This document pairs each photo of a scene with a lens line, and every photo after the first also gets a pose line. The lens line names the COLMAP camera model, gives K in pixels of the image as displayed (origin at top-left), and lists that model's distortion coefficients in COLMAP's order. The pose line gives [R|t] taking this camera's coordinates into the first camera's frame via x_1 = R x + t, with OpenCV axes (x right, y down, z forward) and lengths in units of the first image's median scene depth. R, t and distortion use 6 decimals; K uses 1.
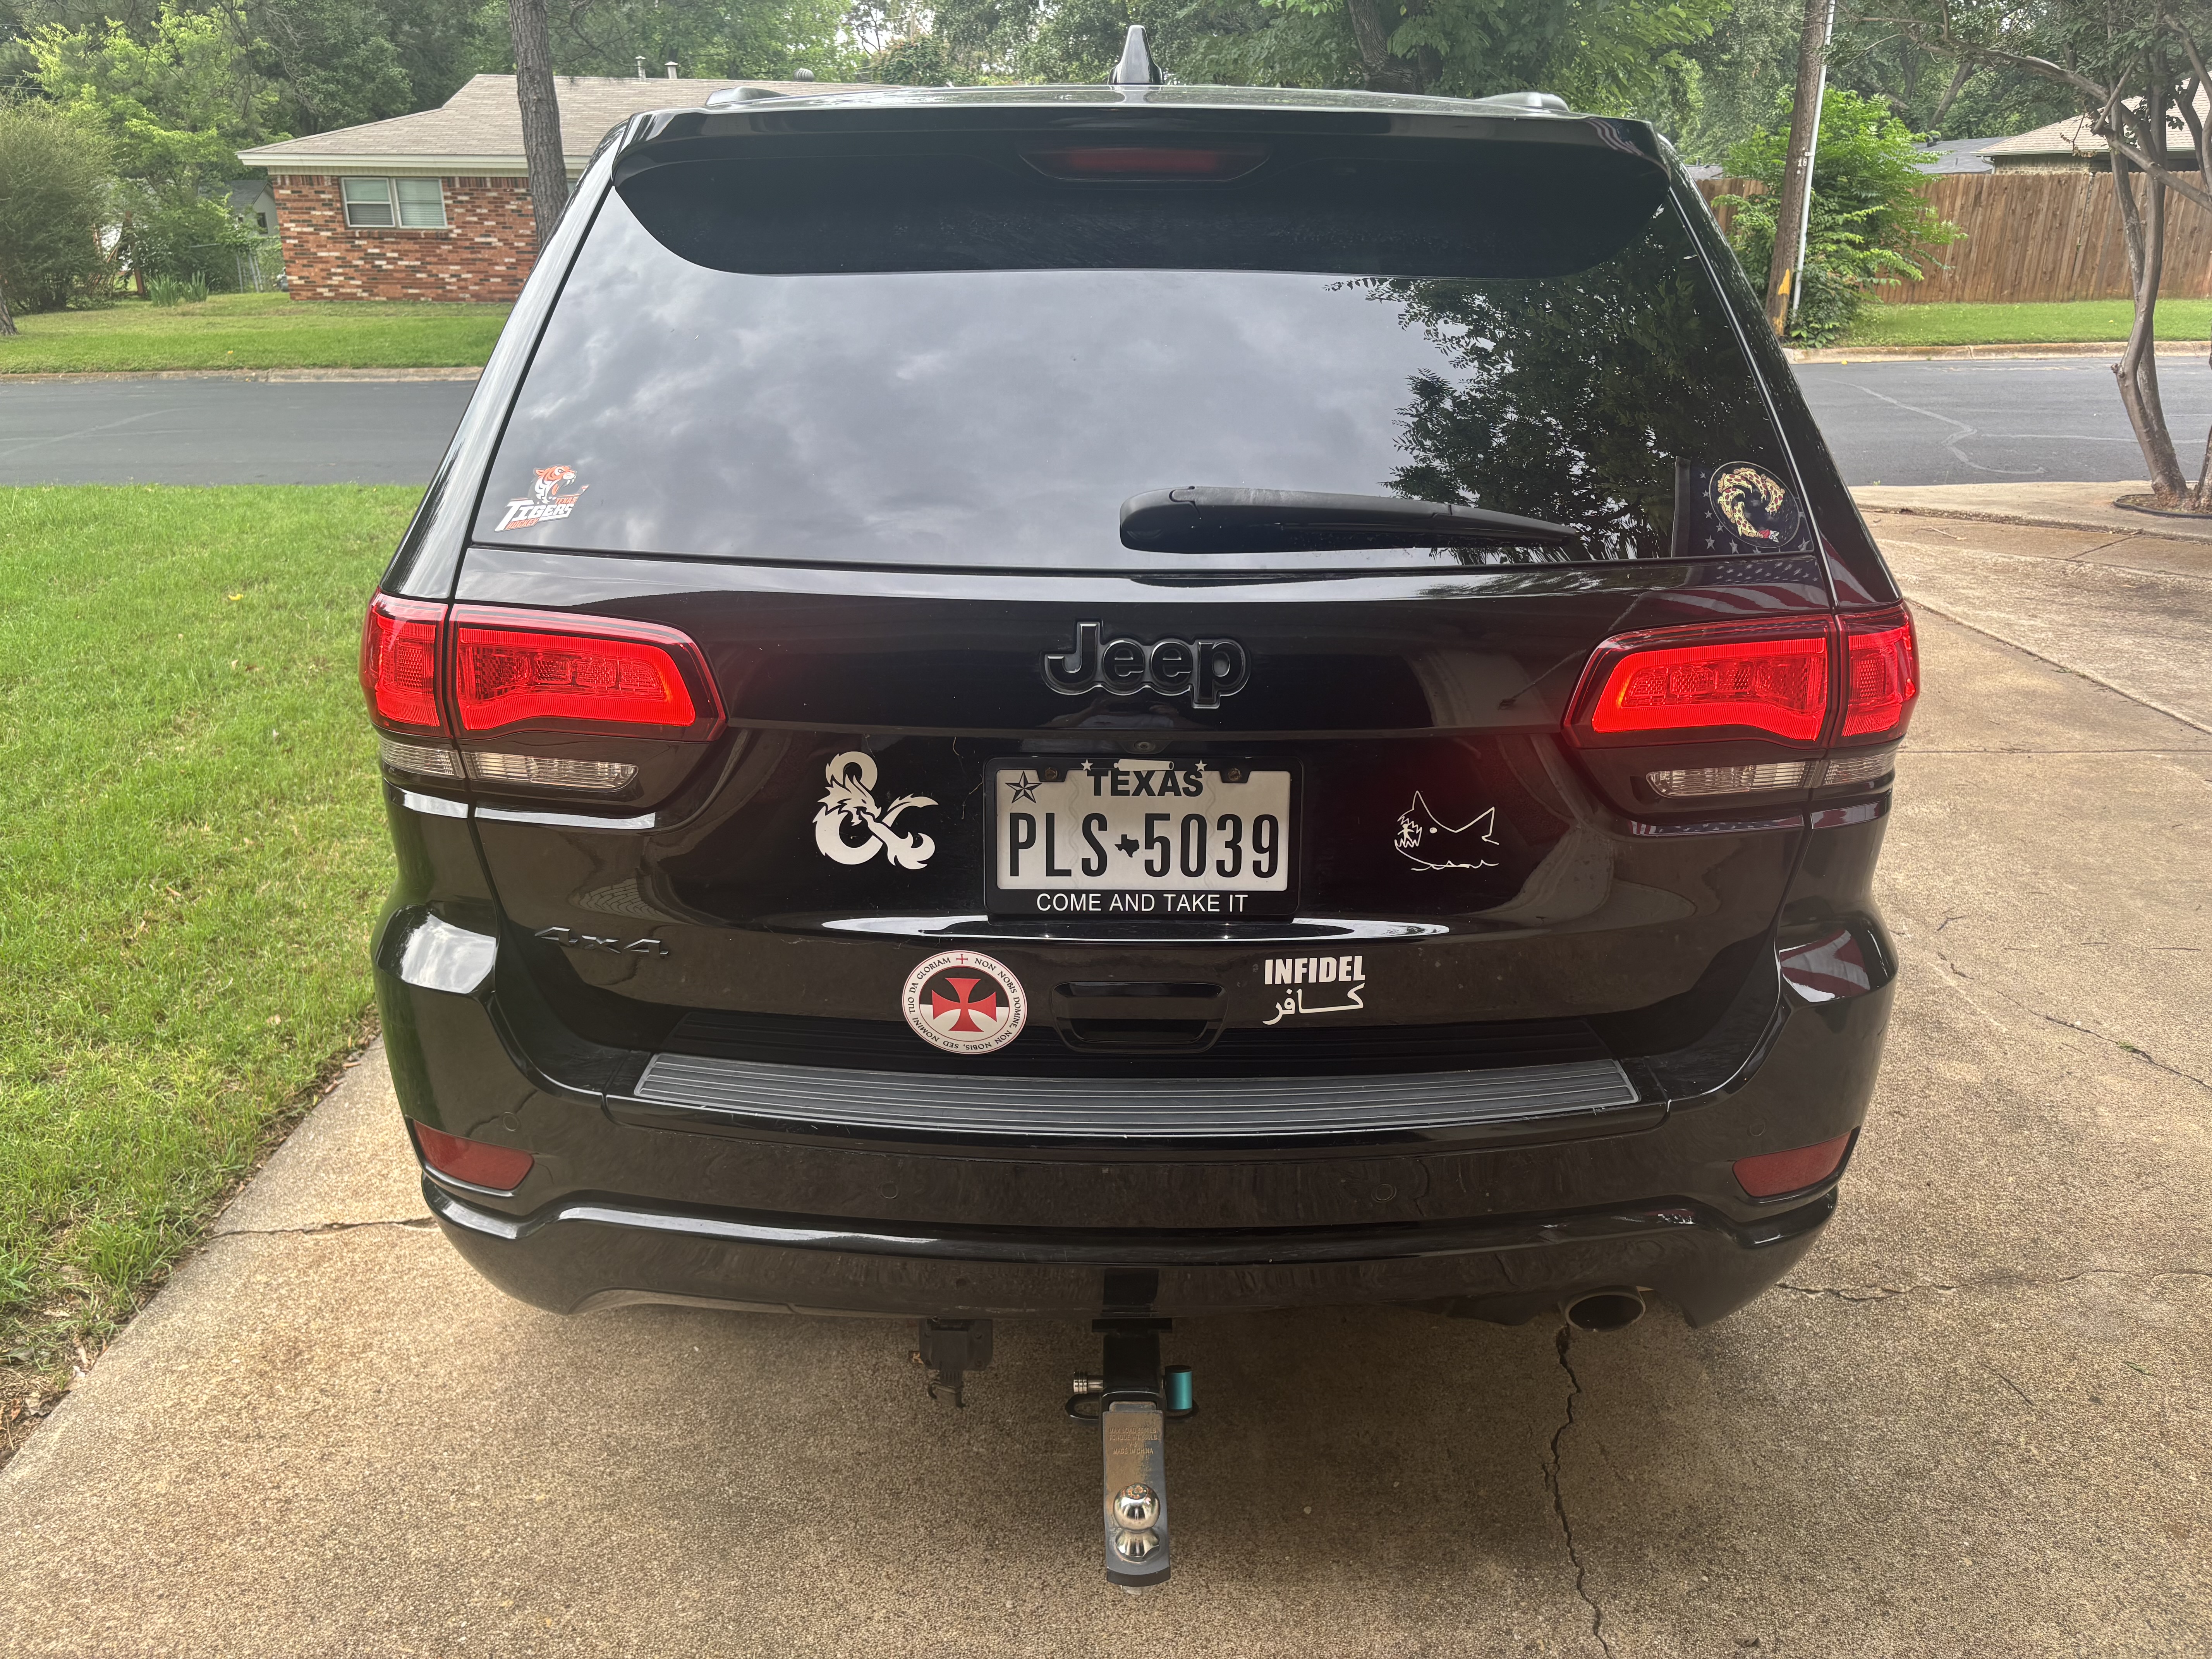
lens RADIAL K [[1700.0, 0, 1106.0], [0, 1700.0, 829.5], [0, 0, 1]] dist [0.038340, -0.037619]
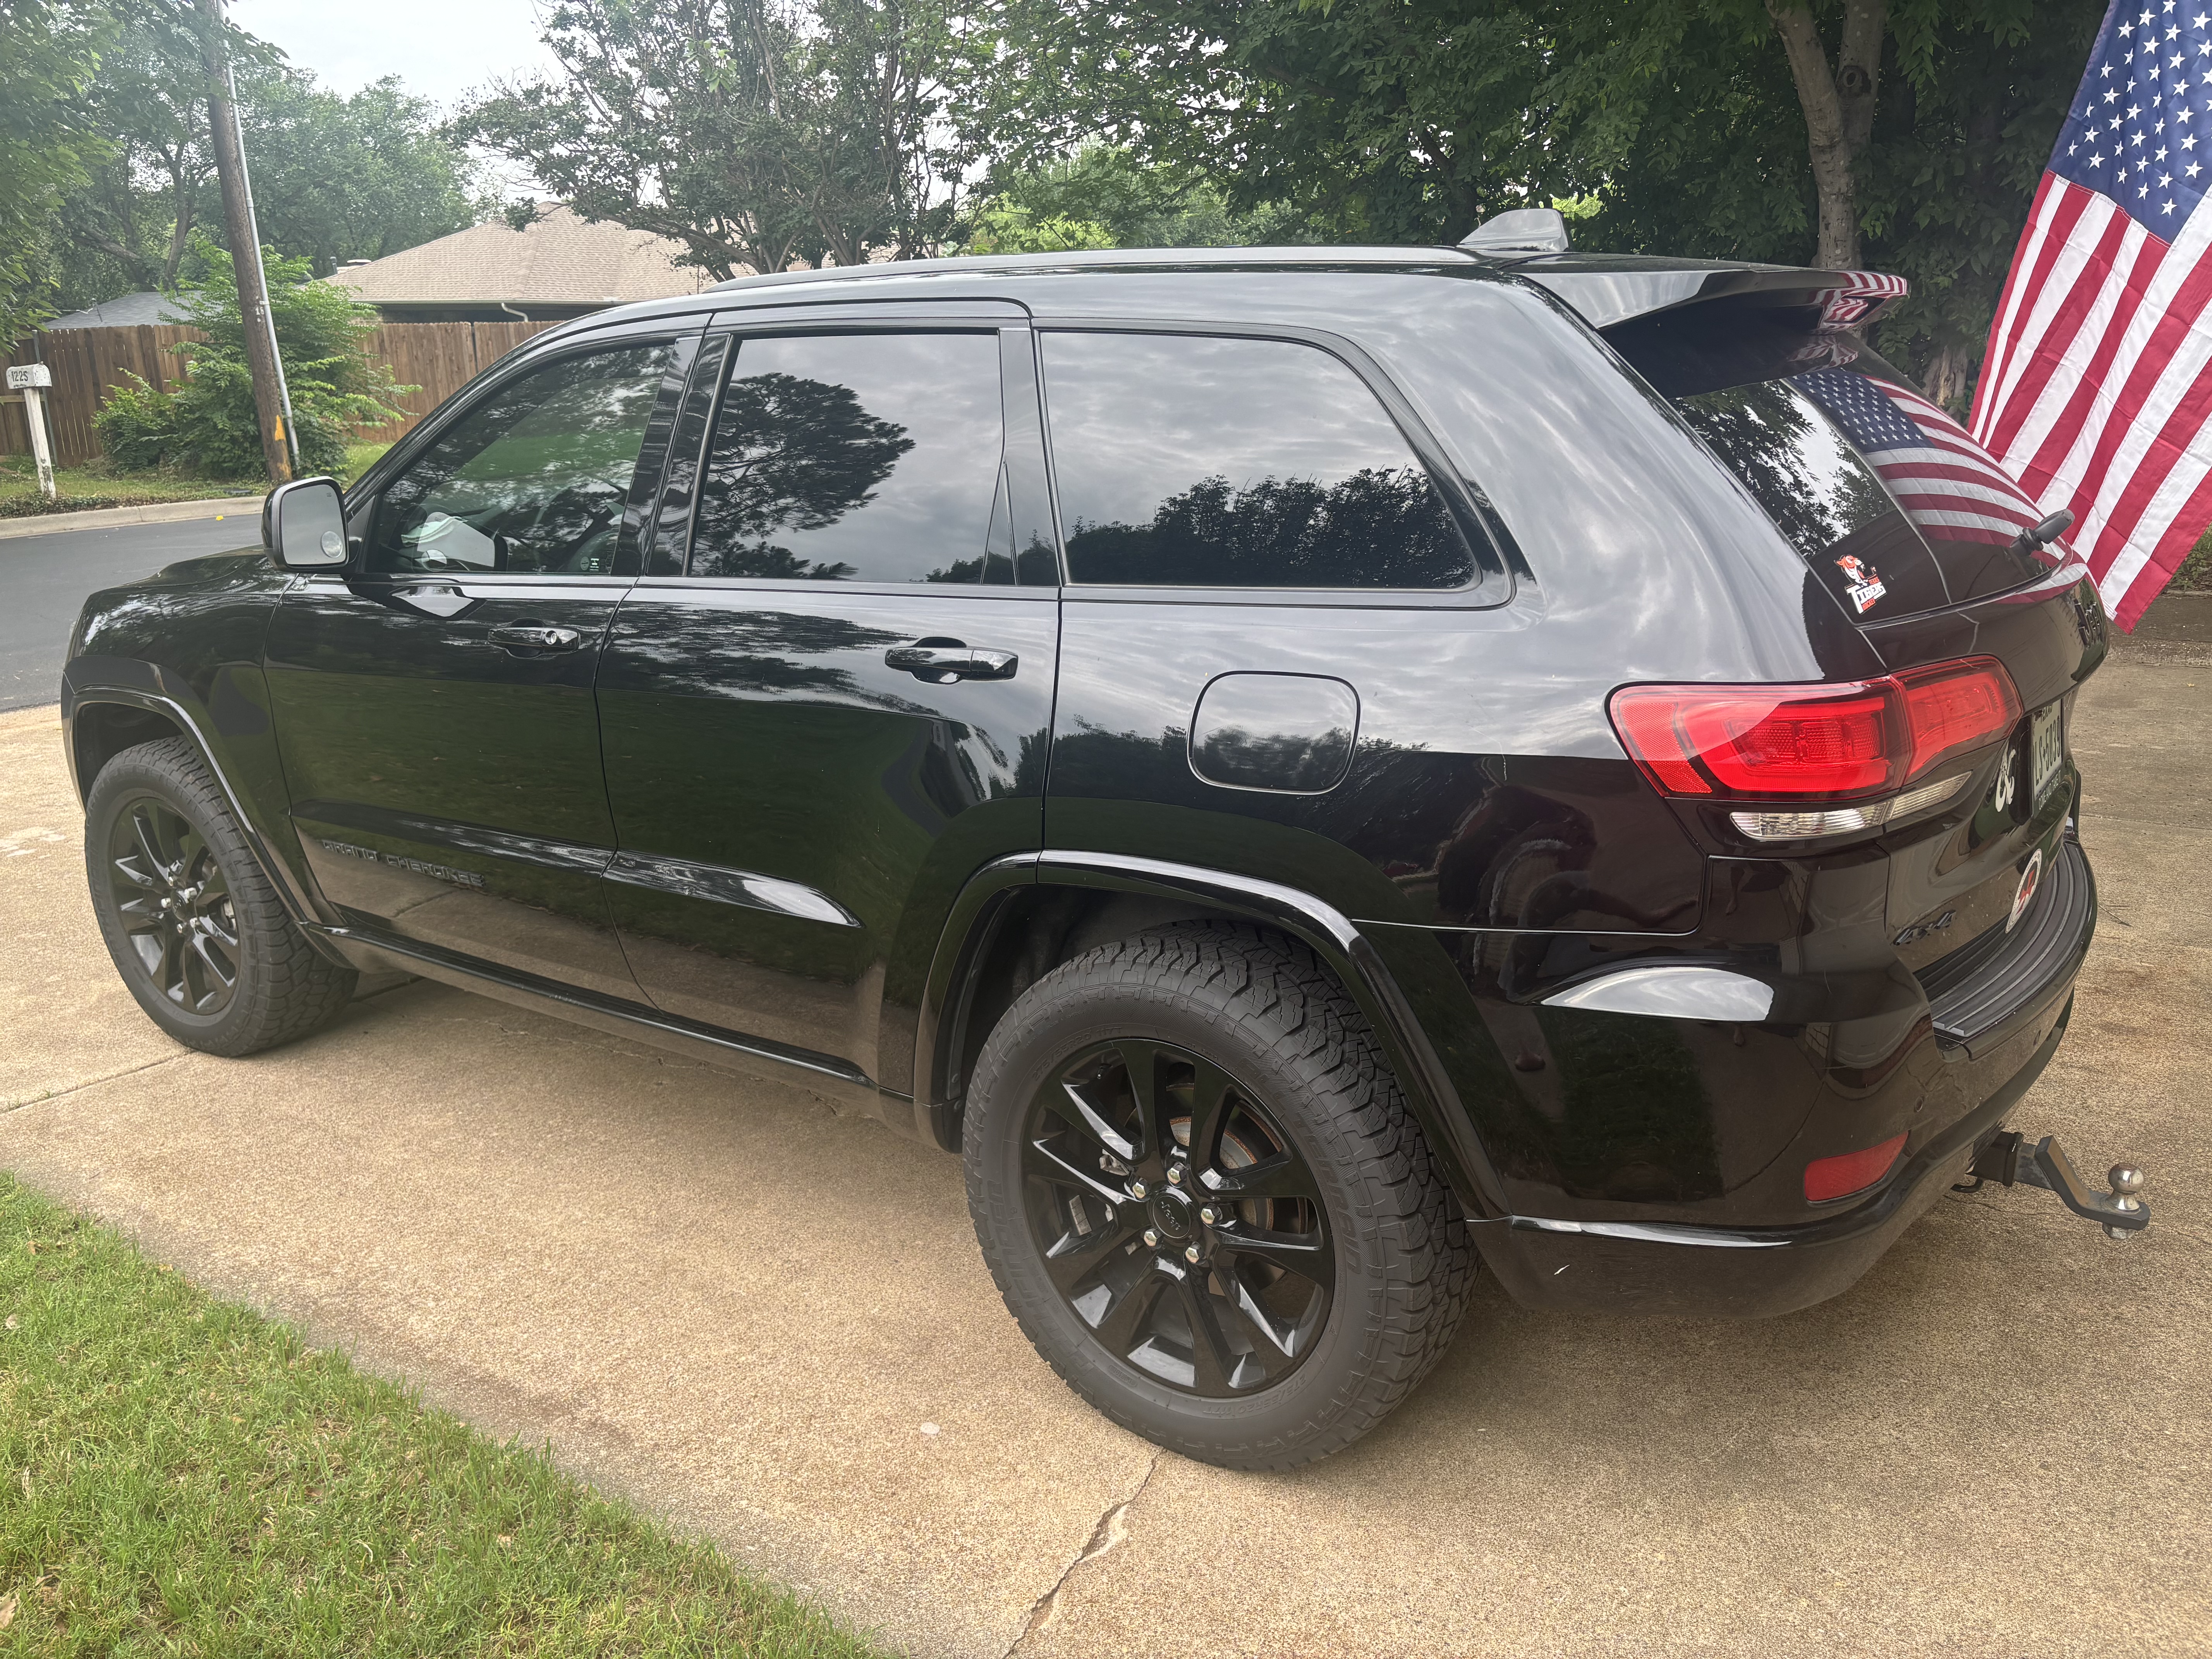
lens RADIAL K [[1700.0, 0, 1106.0], [0, 1700.0, 829.5], [0, 0, 1]] dist [0.038340, -0.037619]
pose [[0.579754, -0.230678, 0.781456, -1.193518], [0.290686, 0.954532, 0.066111, -0.192746], [-0.761175, 0.188830, 0.620448, 0.506075]]
